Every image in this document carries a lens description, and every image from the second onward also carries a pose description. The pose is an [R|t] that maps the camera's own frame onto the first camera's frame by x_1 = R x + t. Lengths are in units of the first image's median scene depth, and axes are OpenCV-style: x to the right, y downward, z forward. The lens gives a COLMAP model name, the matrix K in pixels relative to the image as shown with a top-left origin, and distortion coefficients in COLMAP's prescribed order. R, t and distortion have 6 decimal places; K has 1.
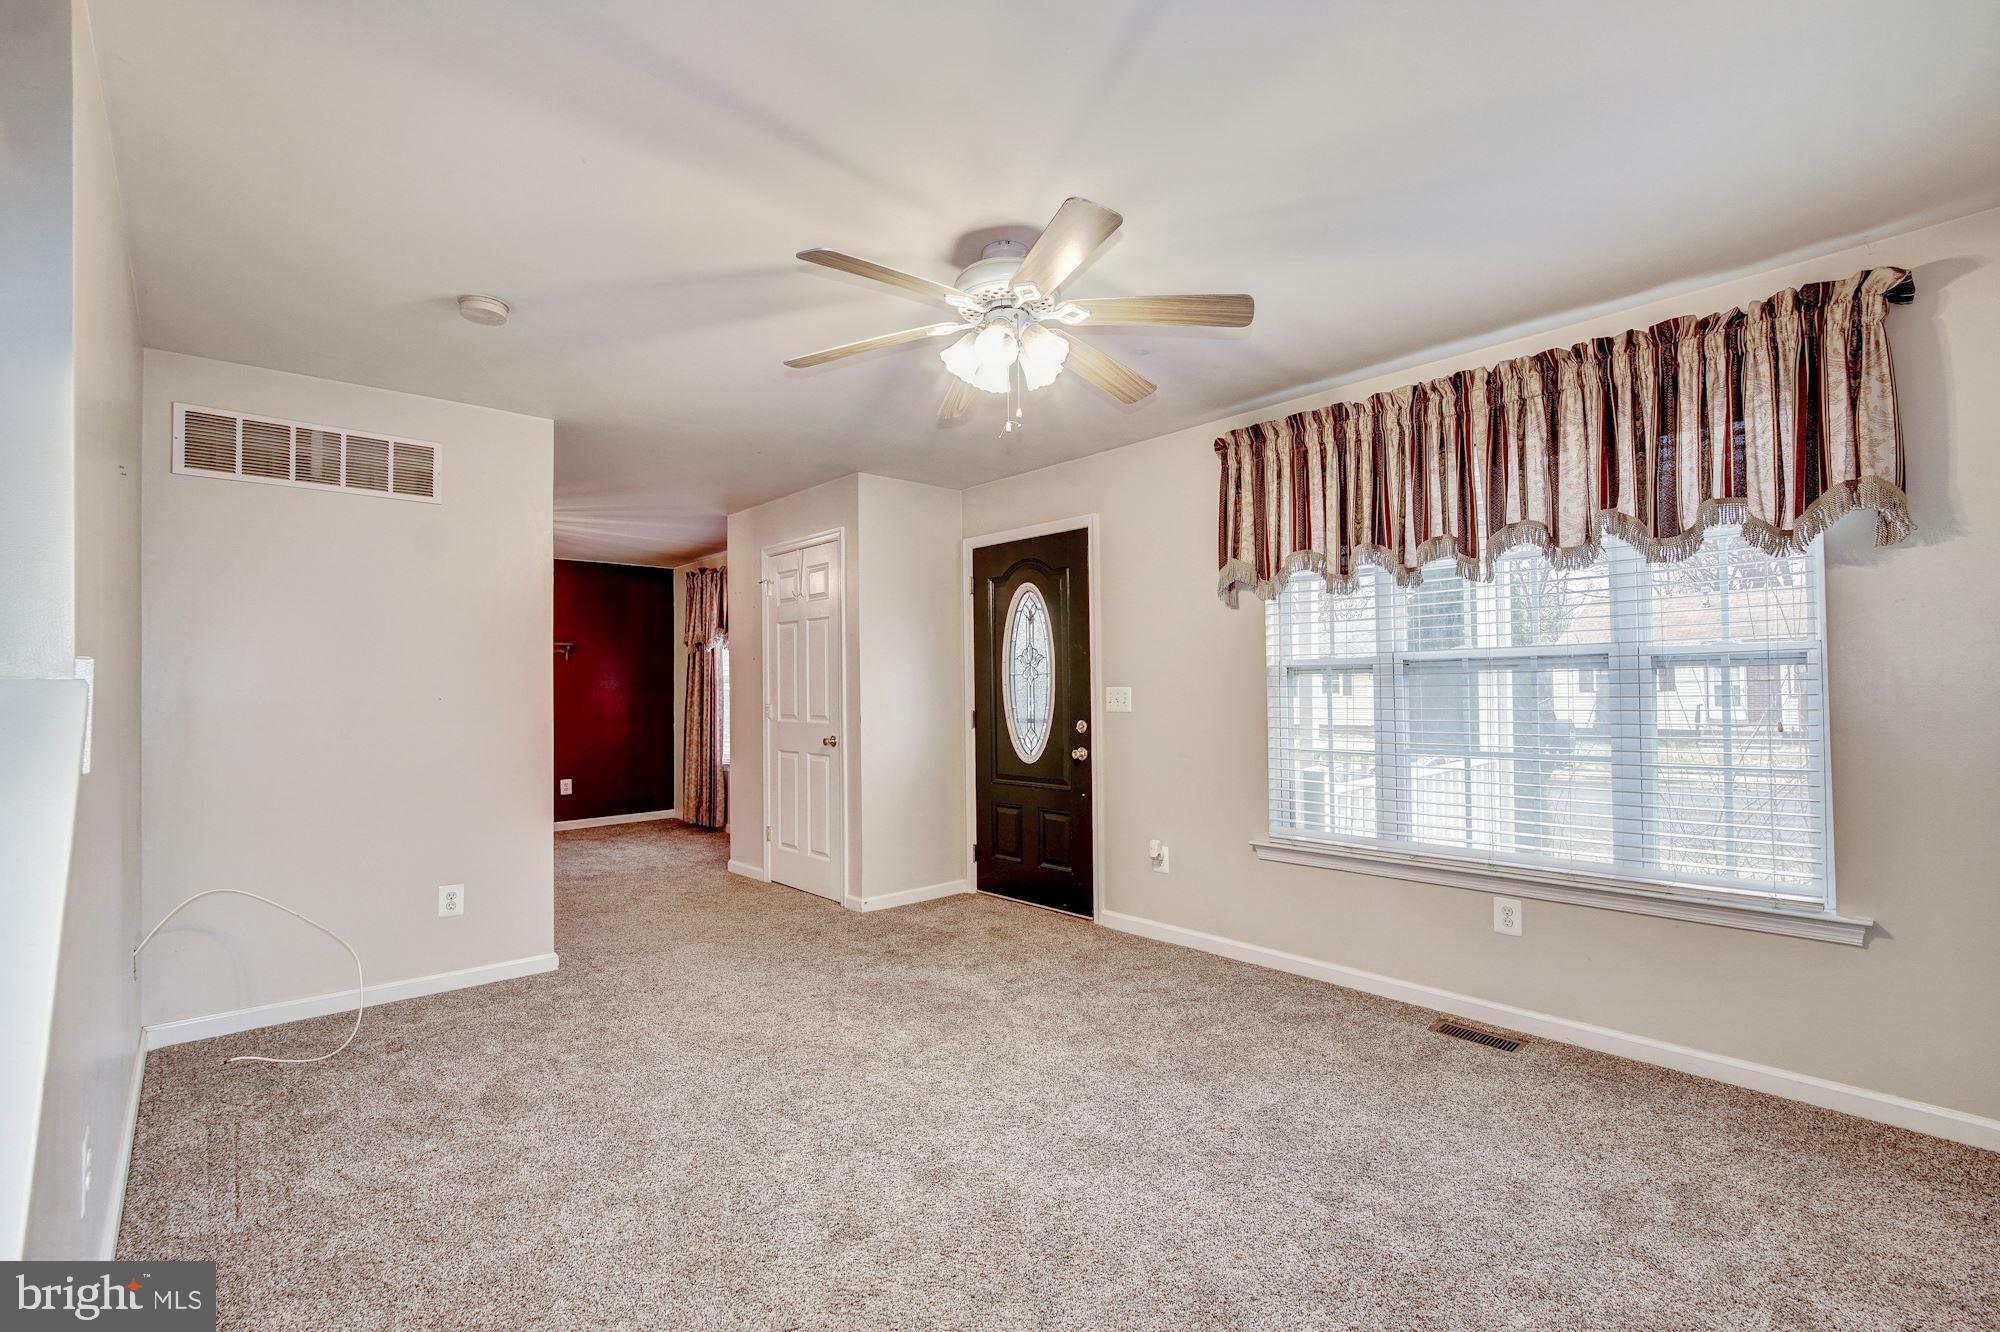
lens RADIAL K [[883.7, 0, 993.5], [0, 883.7, 675.0], [0, 0, 1]] dist [-0.009501, 0.002831]
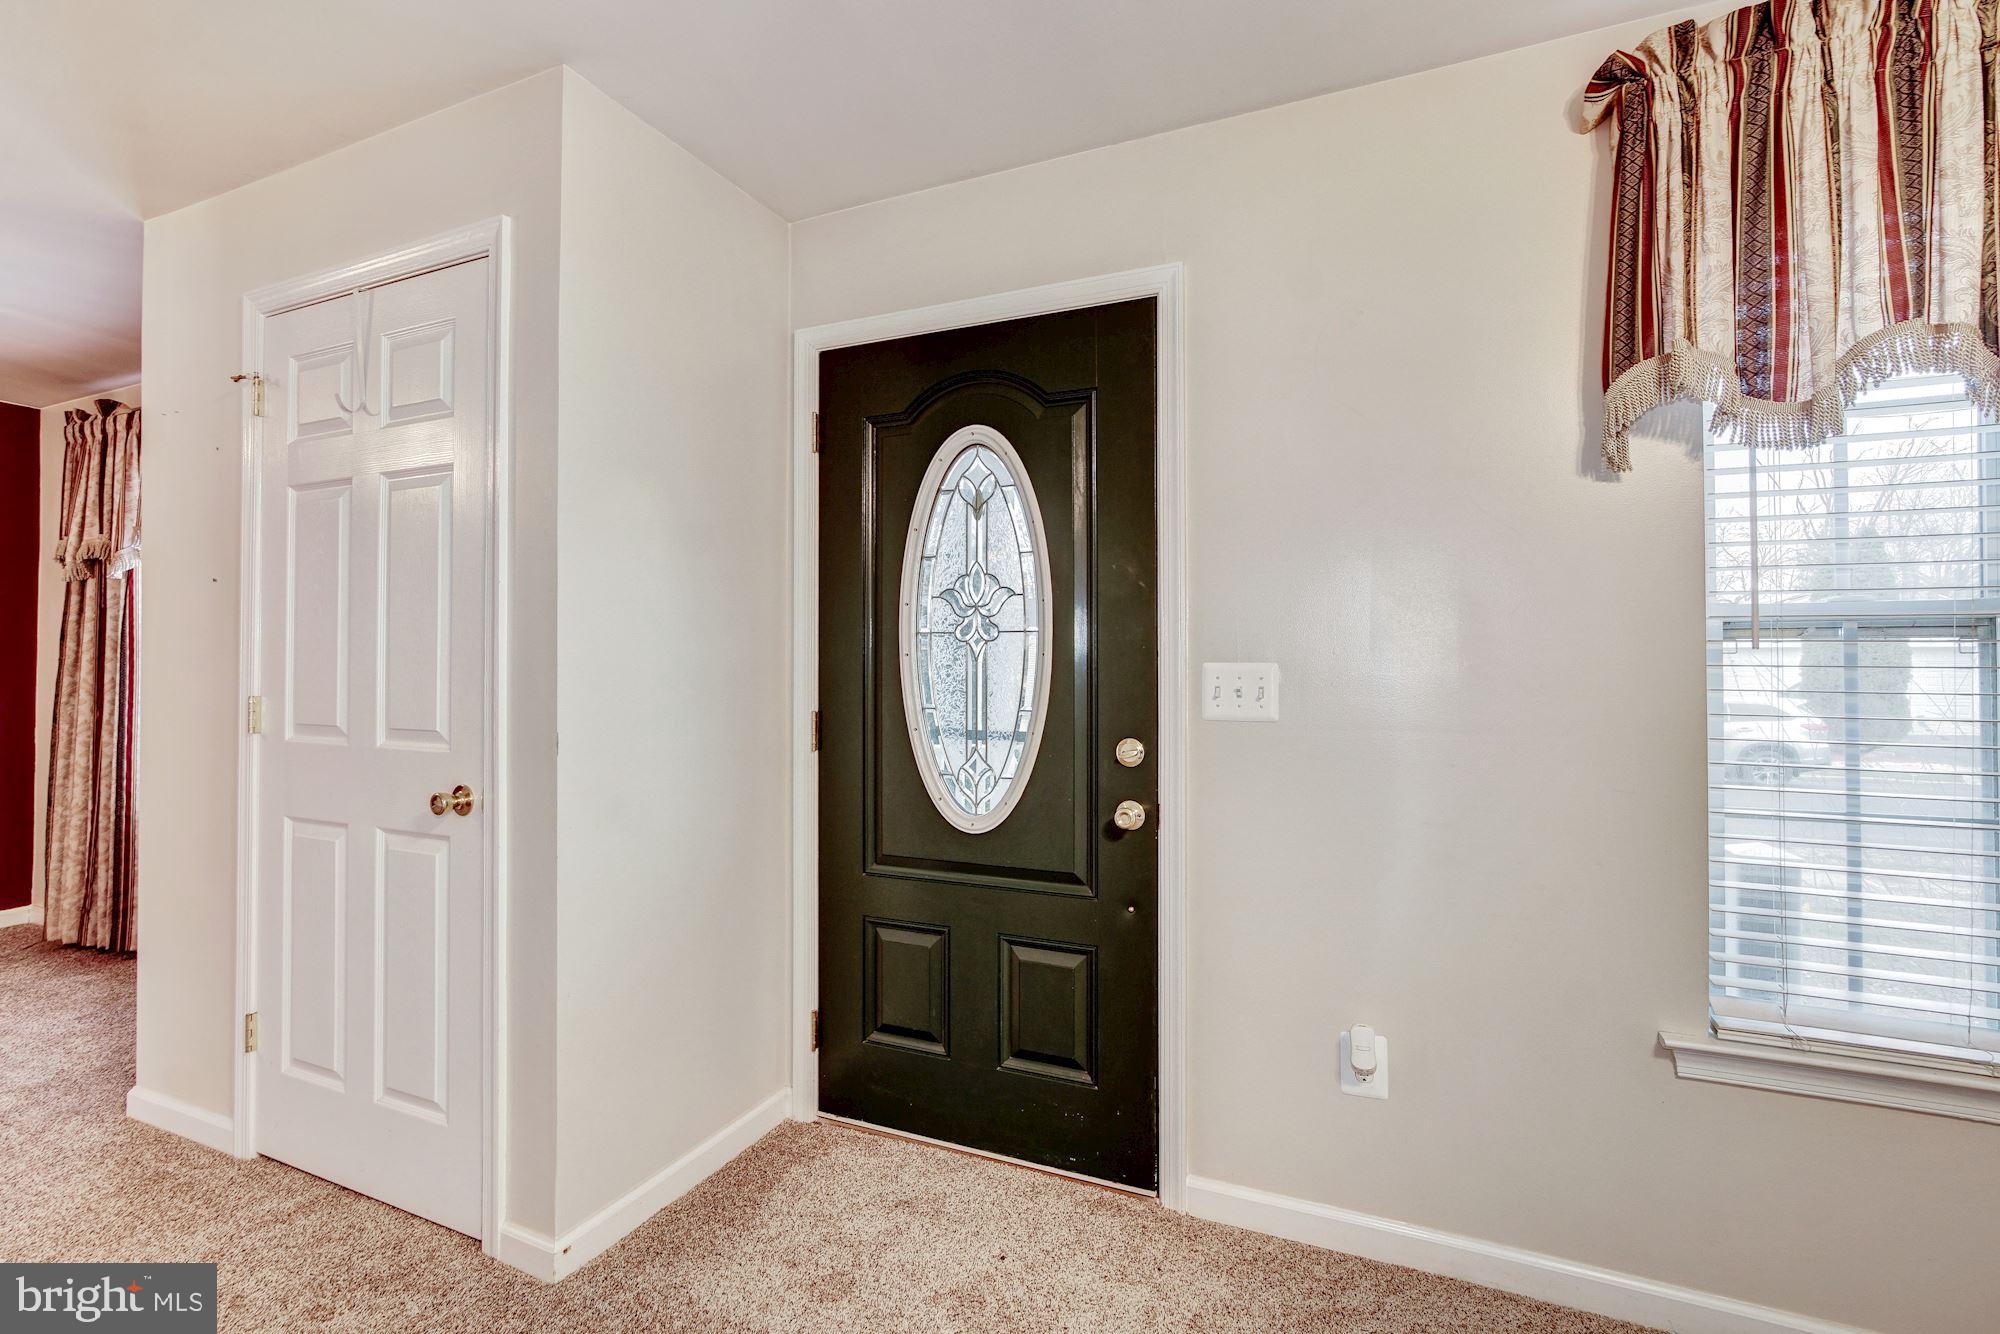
lens RADIAL K [[883.7, 0, 978.9], [0, 883.7, 657.6], [0, 0, 1]] dist [-0.009501, 0.002831]
pose [[0.915996, 0.016913, 0.400830, -0.131774], [-0.018369, 0.999831, -0.000210, 0.011703], [-0.400766, -0.007171, 0.916152, 0.575417]]
